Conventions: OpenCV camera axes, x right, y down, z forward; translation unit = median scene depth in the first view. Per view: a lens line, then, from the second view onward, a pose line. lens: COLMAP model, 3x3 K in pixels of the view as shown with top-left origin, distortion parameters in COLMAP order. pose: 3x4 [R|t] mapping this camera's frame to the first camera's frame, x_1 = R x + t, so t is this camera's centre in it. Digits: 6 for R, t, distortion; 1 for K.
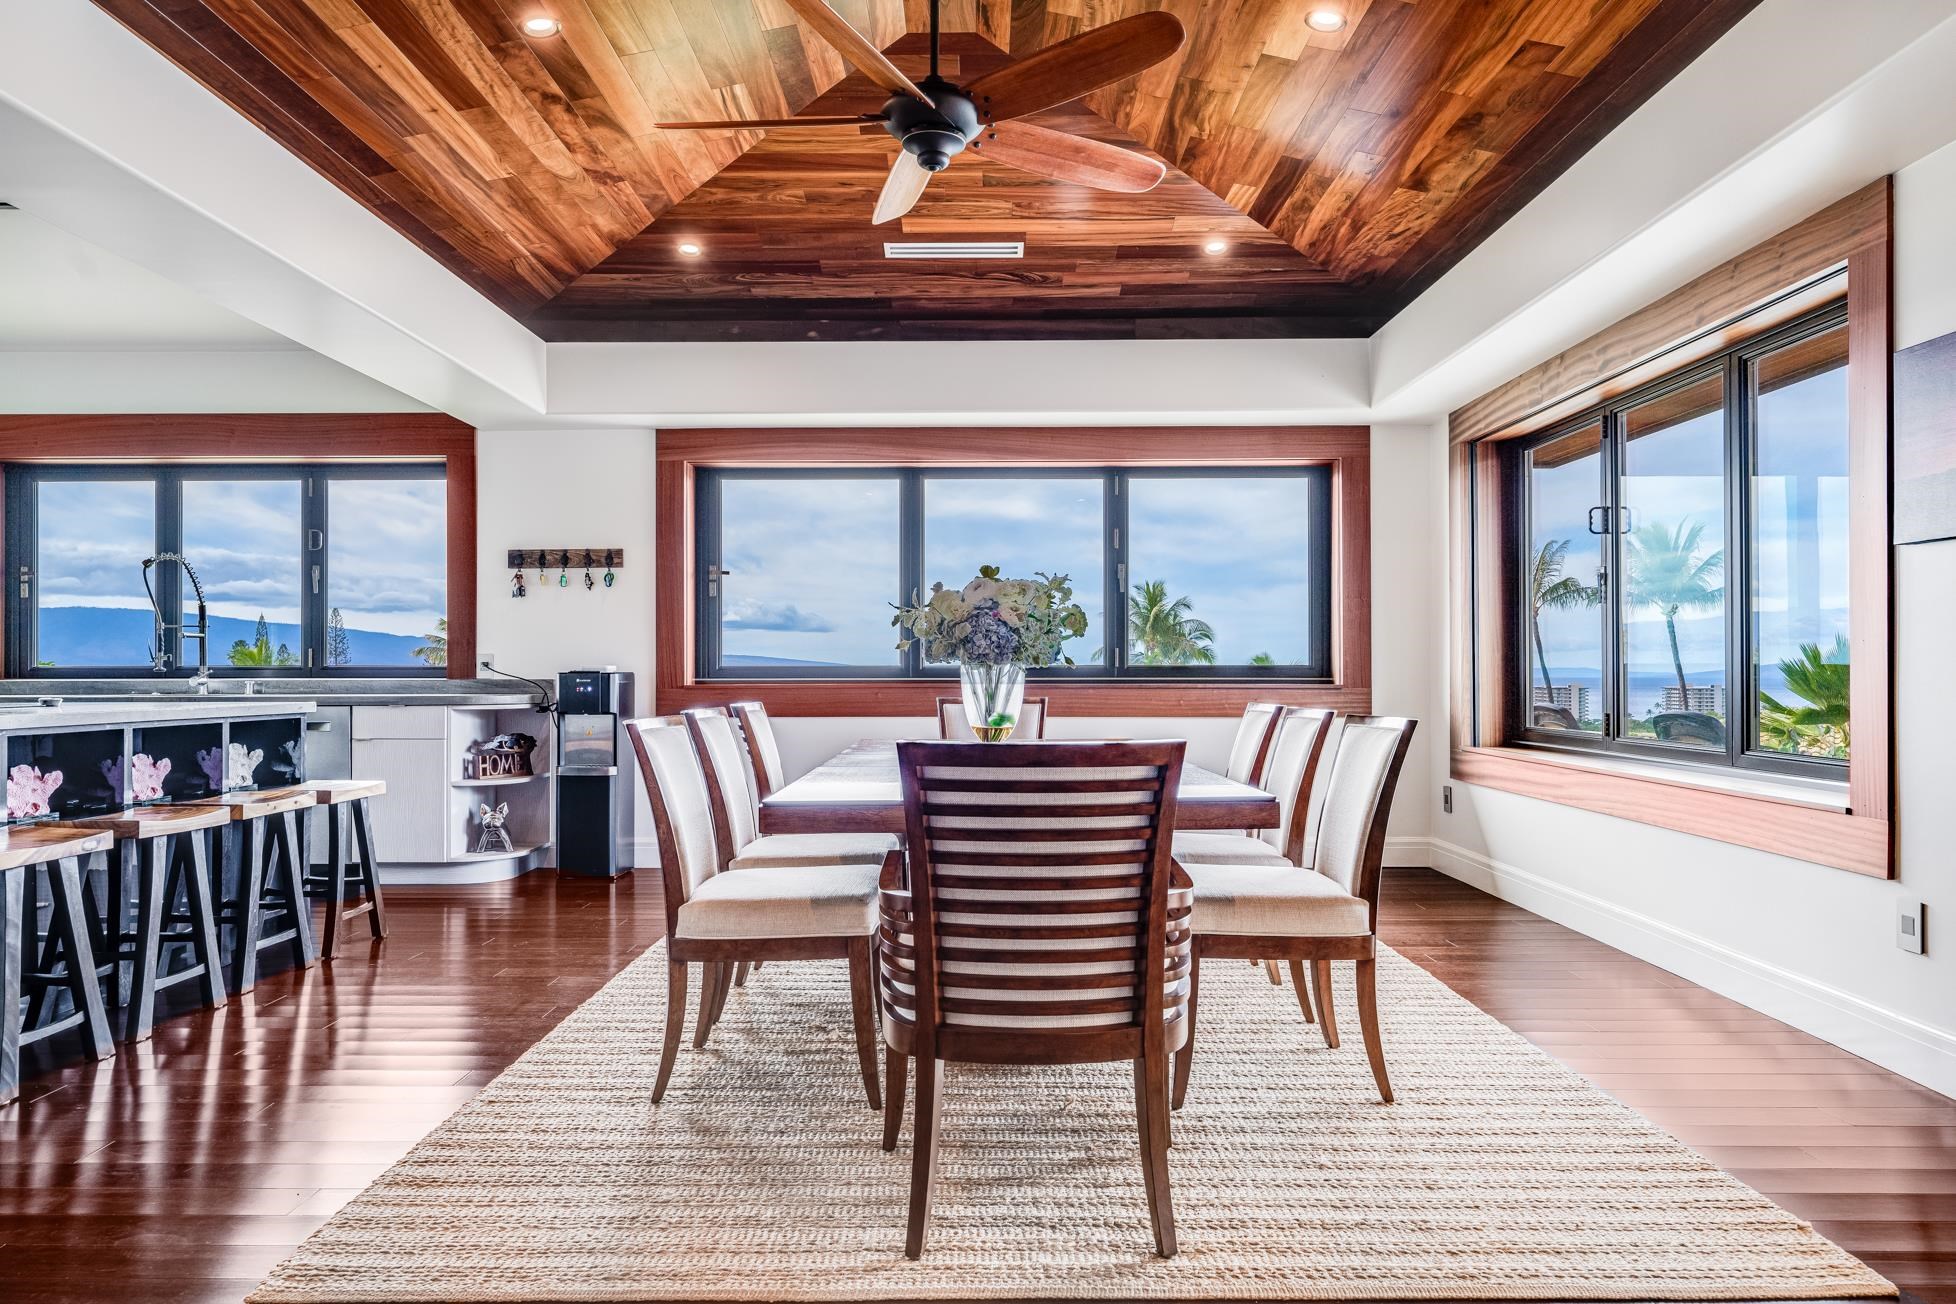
lens RADIAL K [[1321.7, 0, 973.9], [0, 1321.7, 655.6], [0, 0, 1]] dist [0.005116, -0.000573]
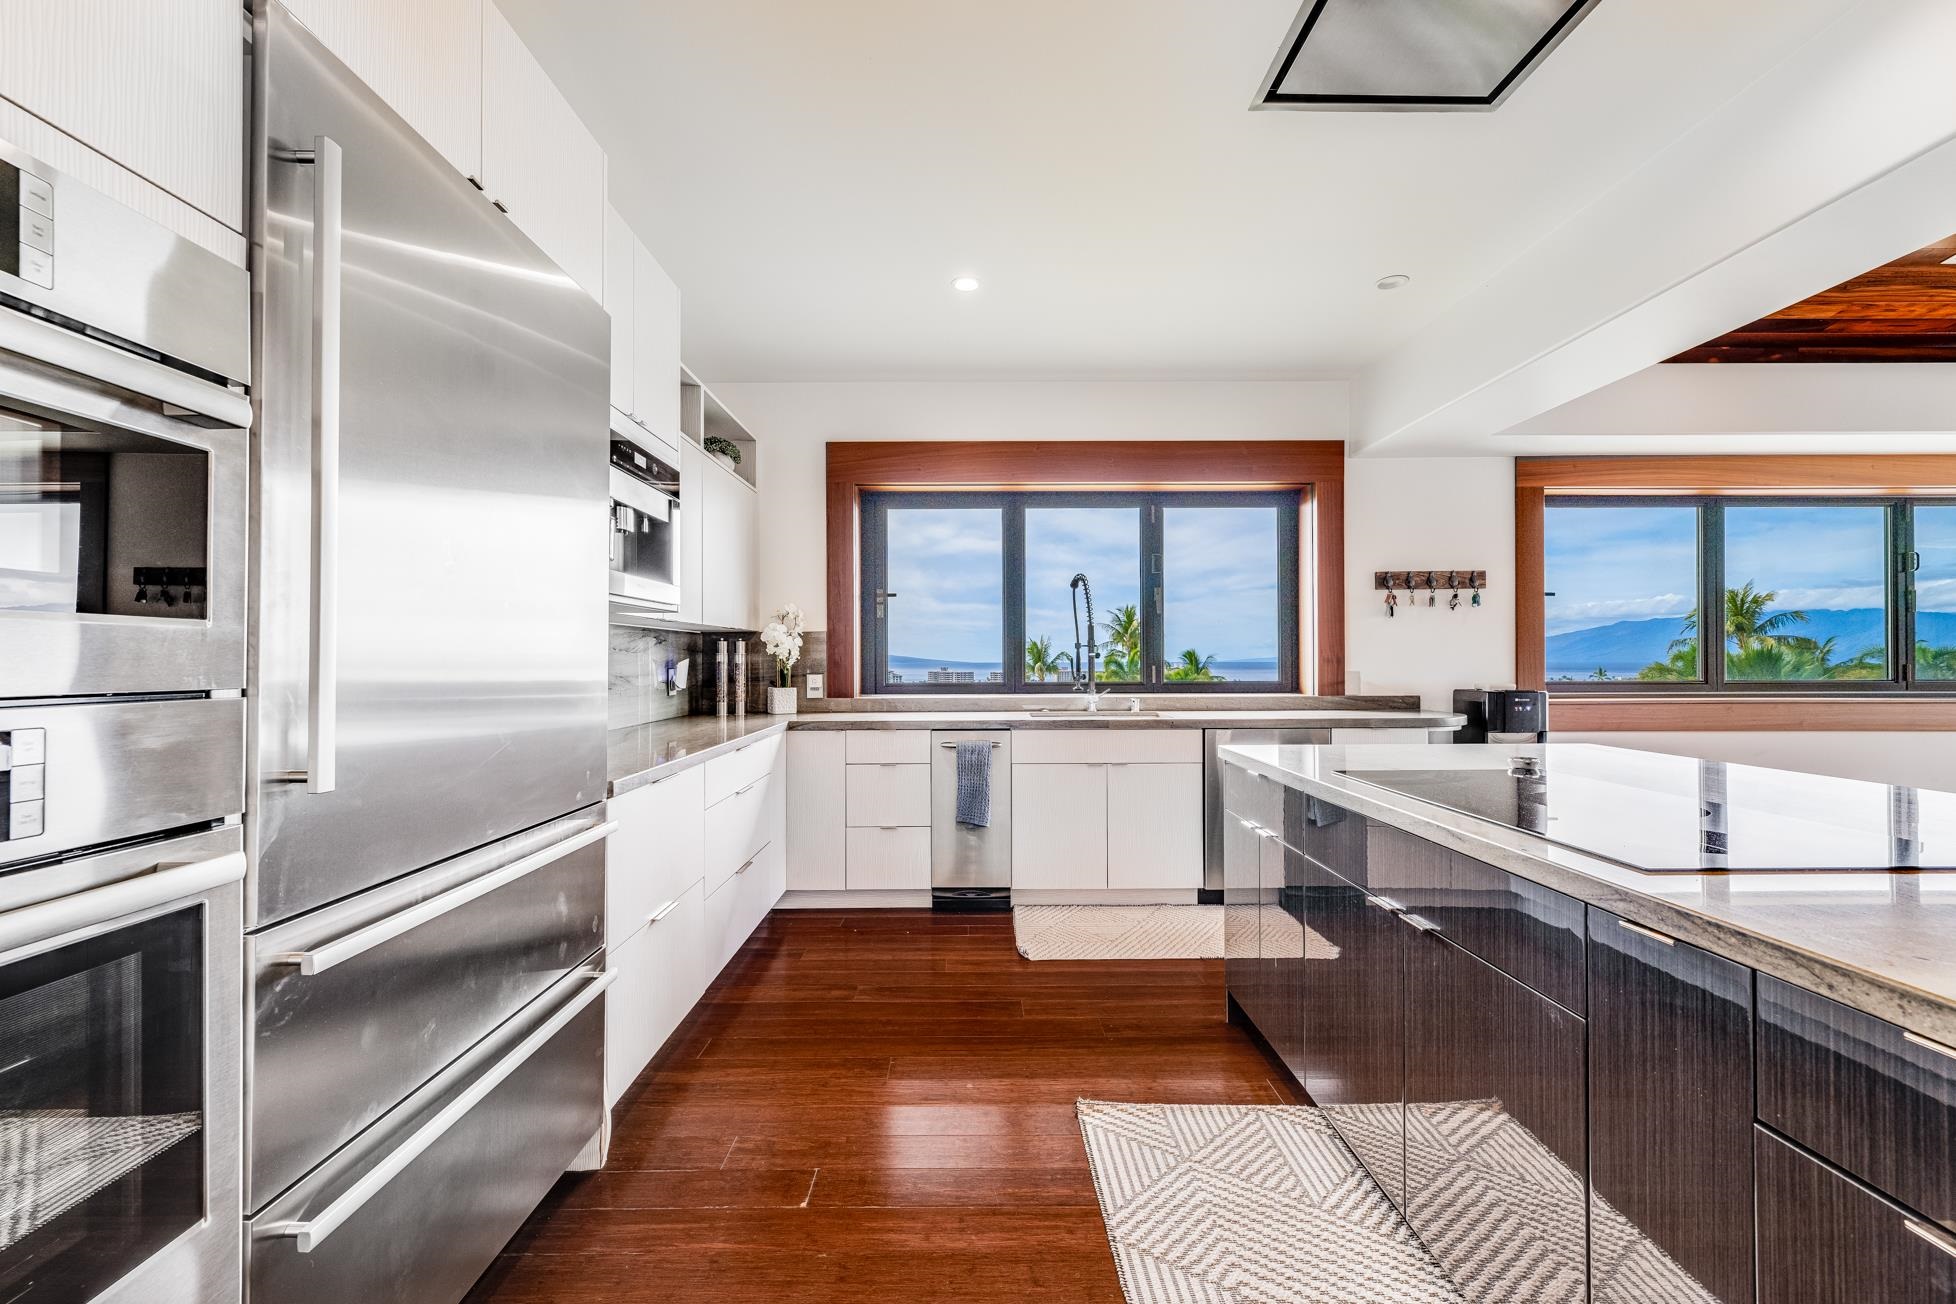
lens RADIAL K [[788.0, 0, 976.2], [0, 788.0, 643.2], [0, 0, 1]] dist [0.001734, -0.000308]
pose [[0.999899, -0.001624, 0.014125, -0.744442], [0.001671, 0.999993, -0.003363, -0.024019], [-0.014119, 0.003386, 0.999895, 0.416735]]
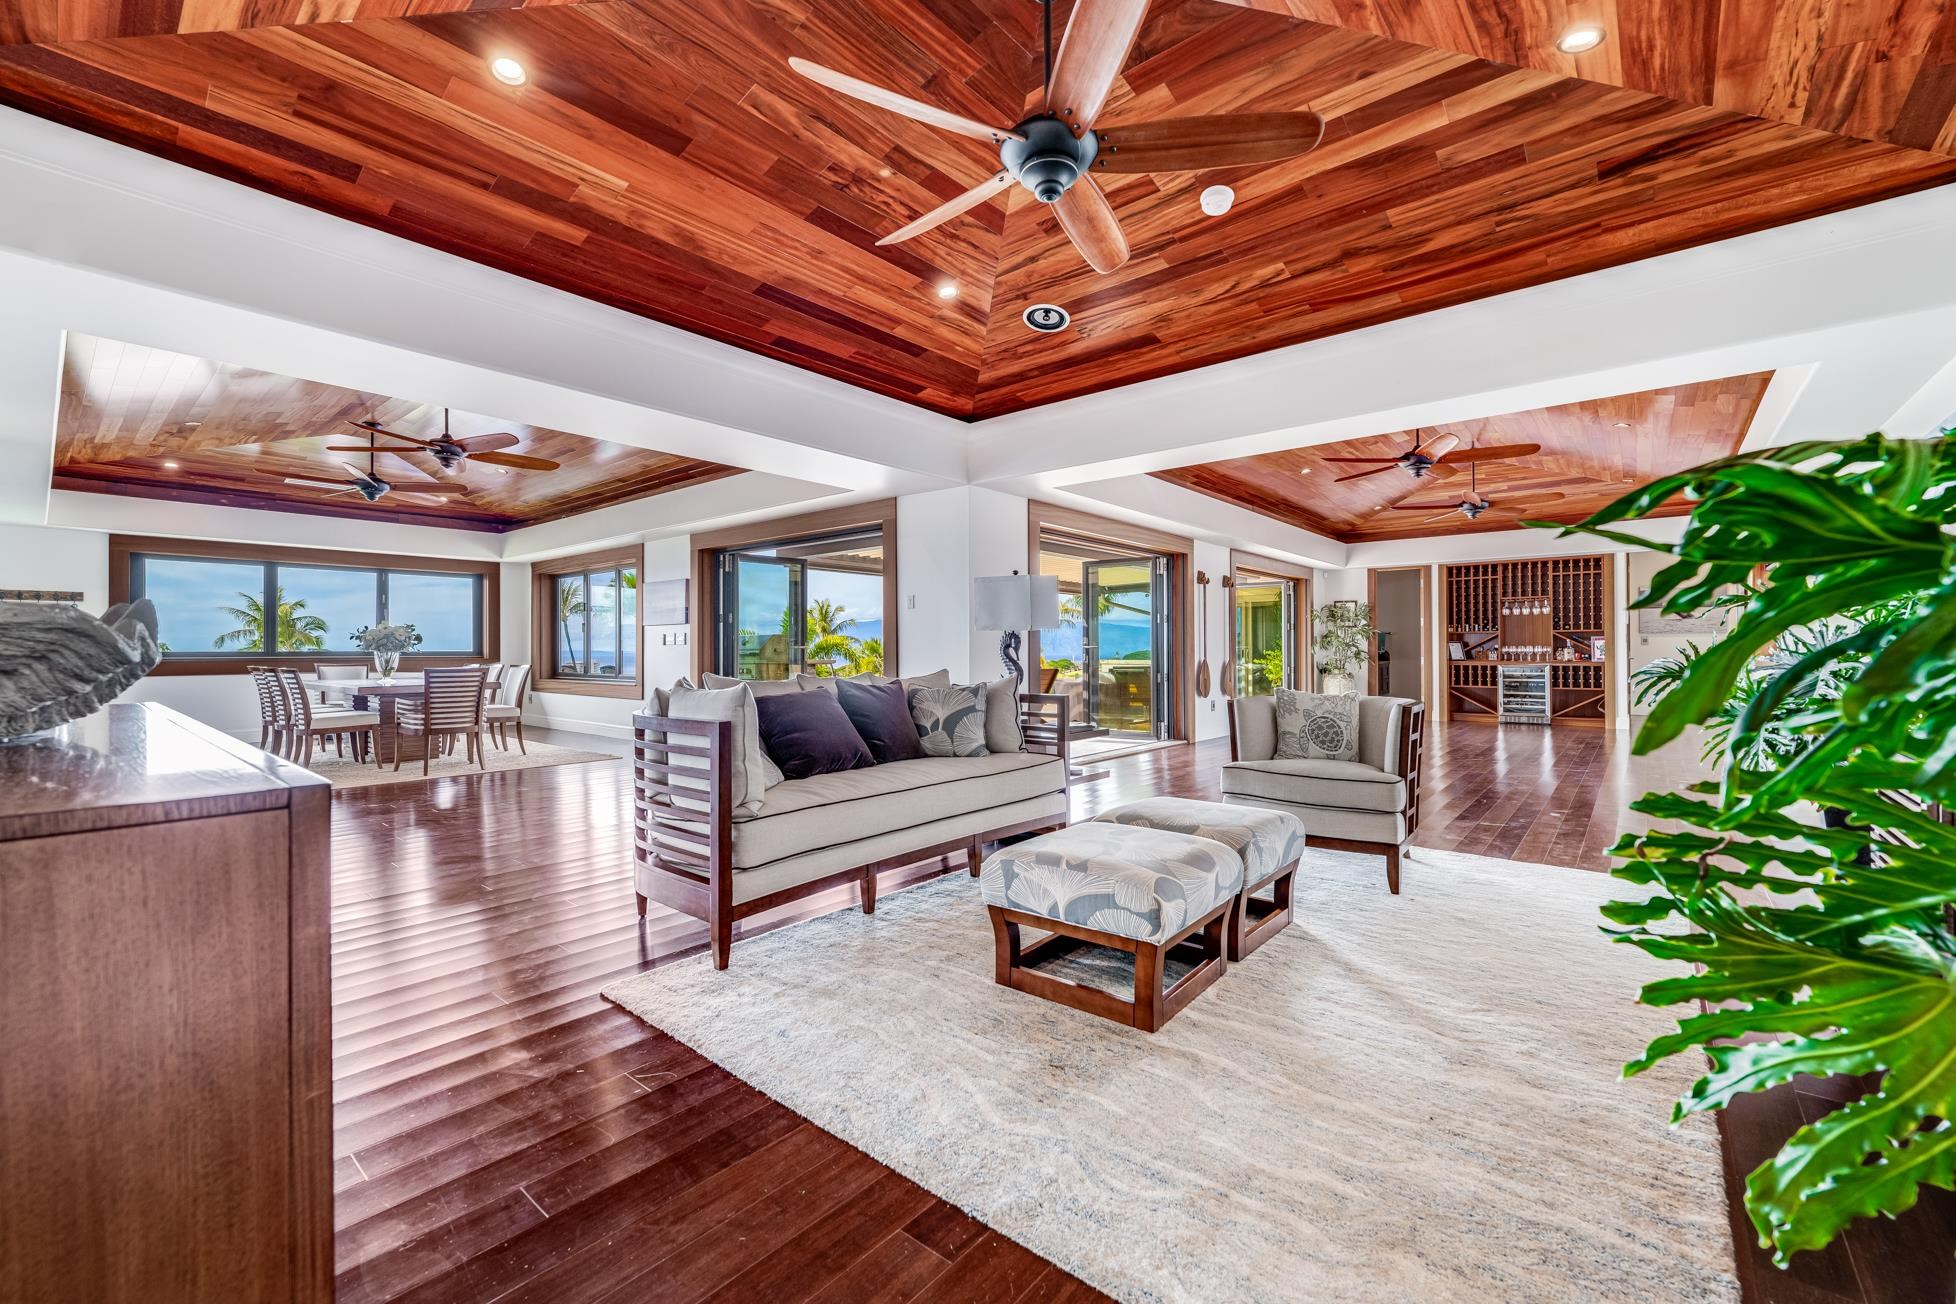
lens RADIAL K [[788.0, 0, 970.5], [0, 788.0, 643.3], [0, 0, 1]] dist [0.001734, -0.000308]
pose [[0.637416, -0.000472, 0.770520, -0.360619], [-0.001243, 0.999998, 0.001640, -0.011785], [-0.770519, -0.002003, 0.637414, -0.846170]]
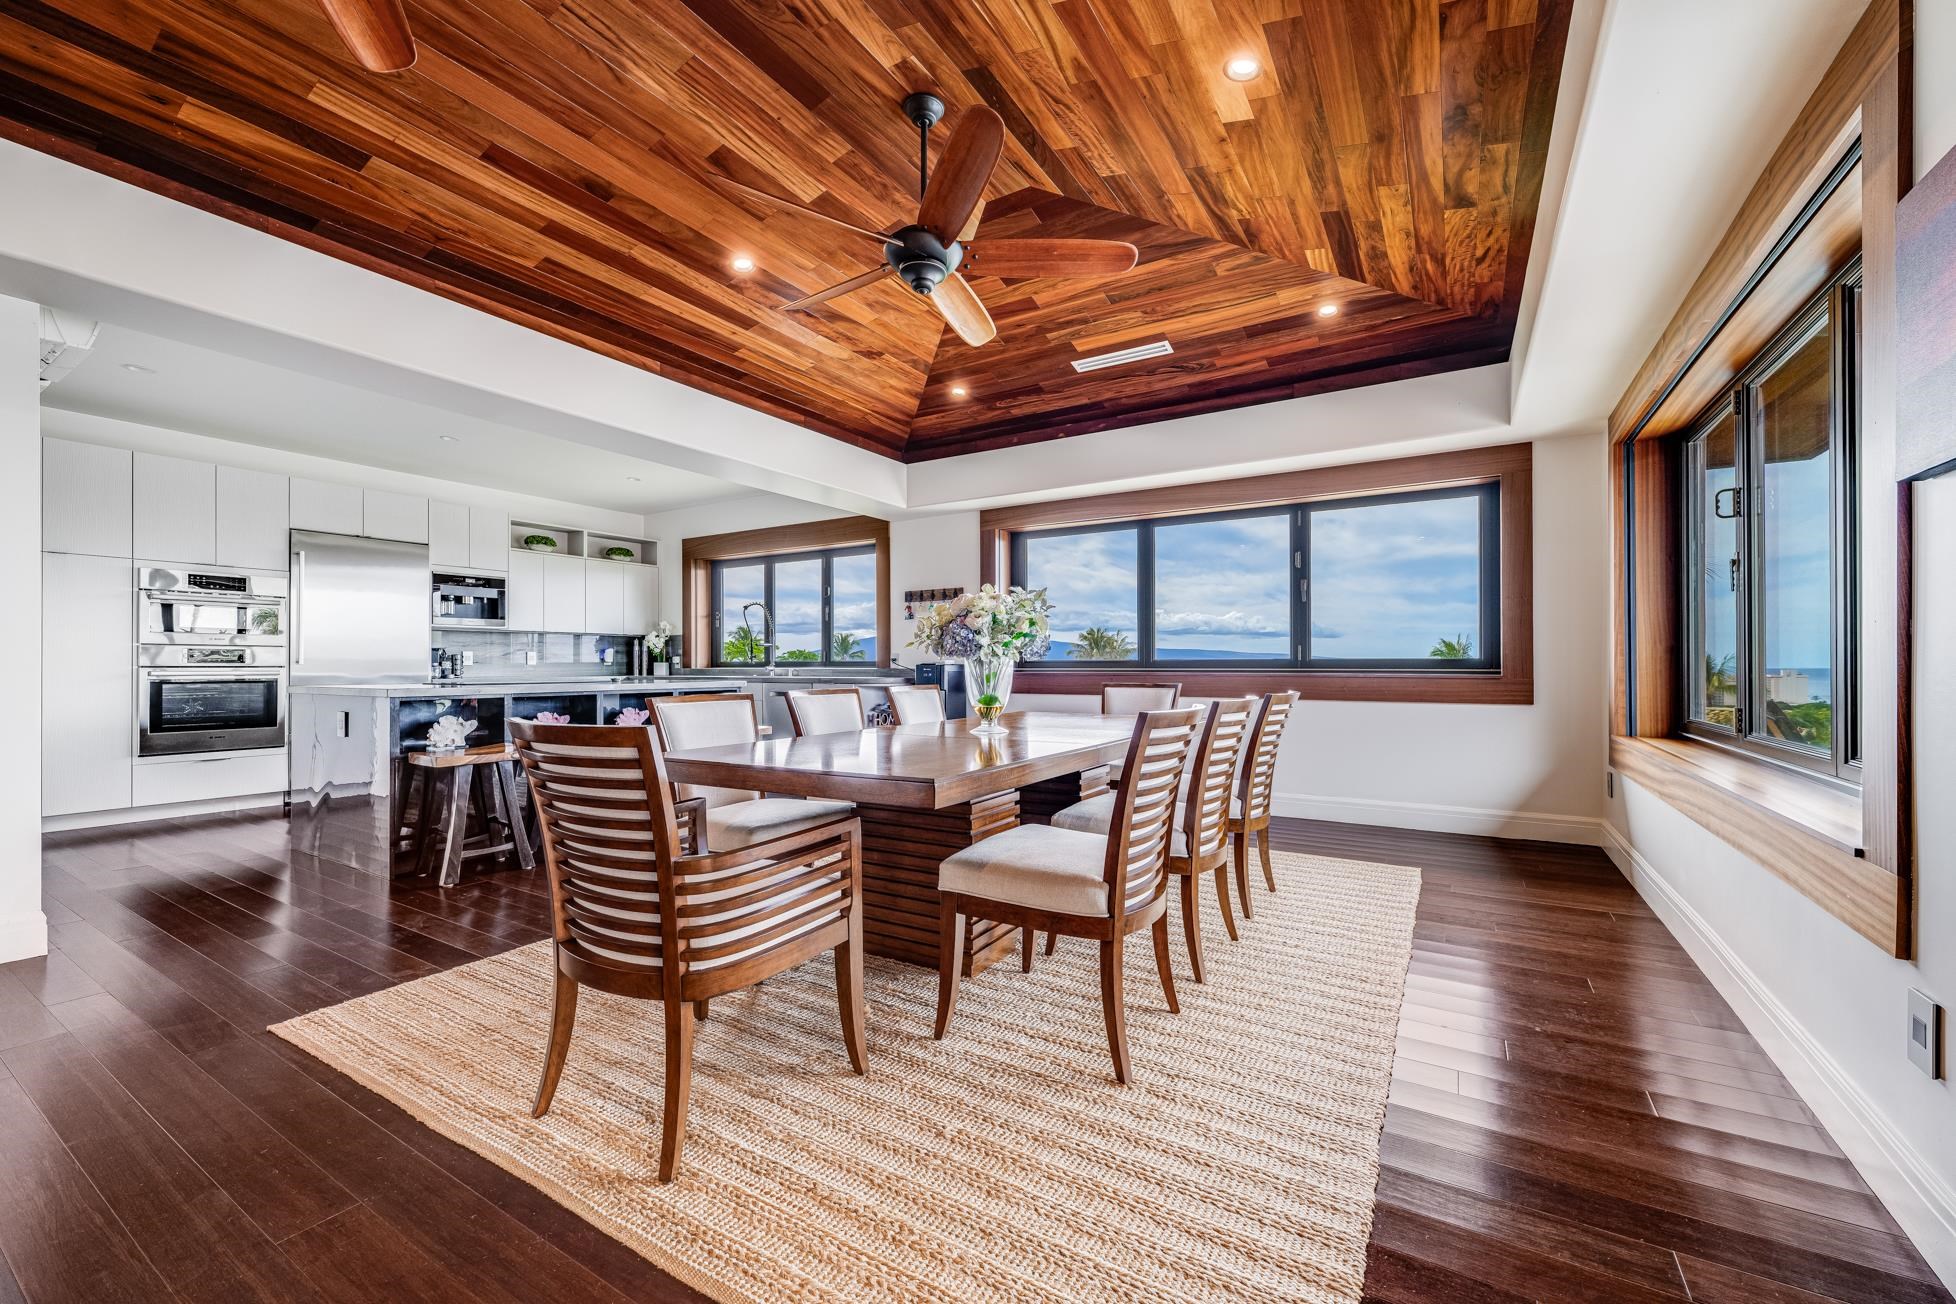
lens RADIAL K [[788.0, 0, 966.8], [0, 788.0, 659.2], [0, 0, 1]] dist [0.001734, -0.000308]
pose [[0.852243, -0.003394, -0.523135, 0.262140], [0.006625, 0.999969, 0.004304, 0.002380], [0.523104, -0.007134, 0.852239, 0.205372]]
